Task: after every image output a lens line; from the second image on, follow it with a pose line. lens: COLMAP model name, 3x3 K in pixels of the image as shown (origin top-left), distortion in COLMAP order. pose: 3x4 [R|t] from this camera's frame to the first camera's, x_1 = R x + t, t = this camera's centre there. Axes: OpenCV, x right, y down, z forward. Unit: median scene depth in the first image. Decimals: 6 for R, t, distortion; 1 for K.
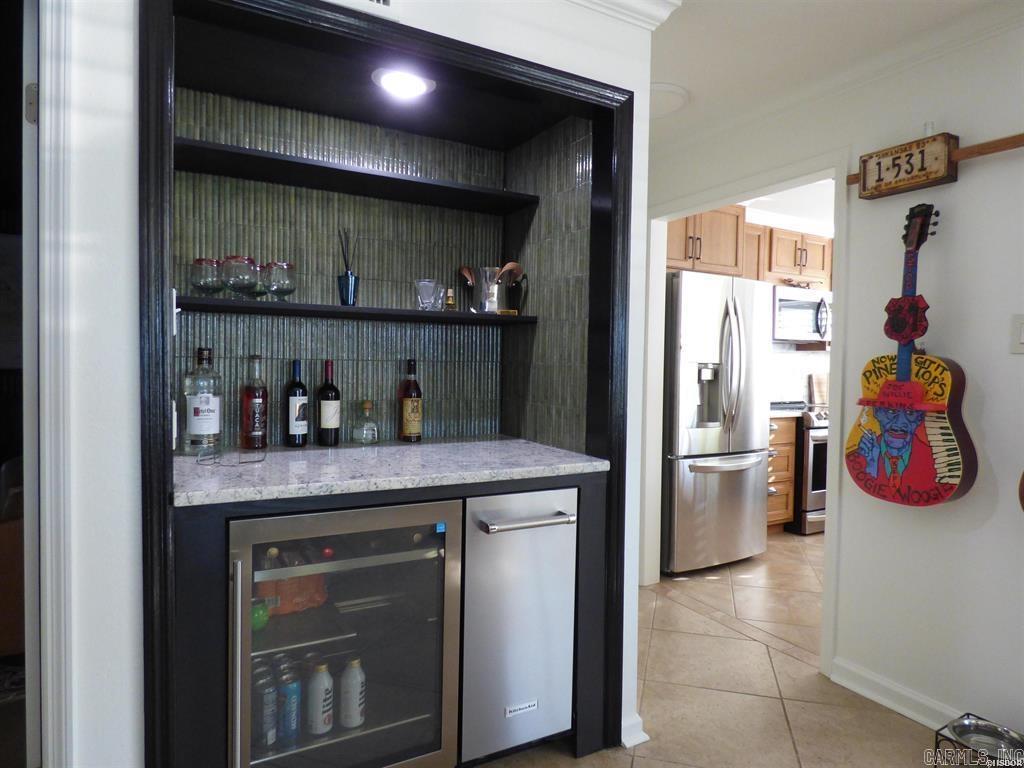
lens RADIAL K [[618.7, 0, 510.7], [0, 618.7, 386.9], [0, 0, 1]] dist [-0.017893, 0.002107]
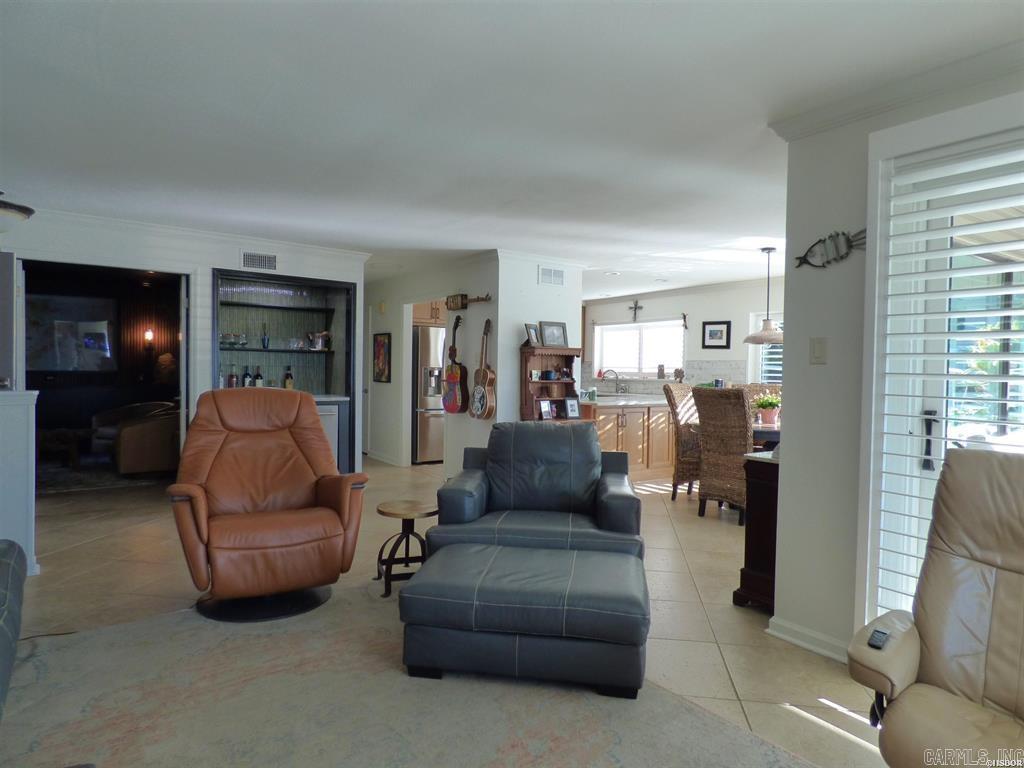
lens RADIAL K [[618.7, 0, 510.2], [0, 618.7, 387.6], [0, 0, 1]] dist [-0.017893, 0.002107]
pose [[0.994287, -0.001707, 0.106721, 0.542969], [0.002553, 0.999966, -0.007791, 0.079474], [-0.106705, 0.008019, 0.994258, -1.909794]]
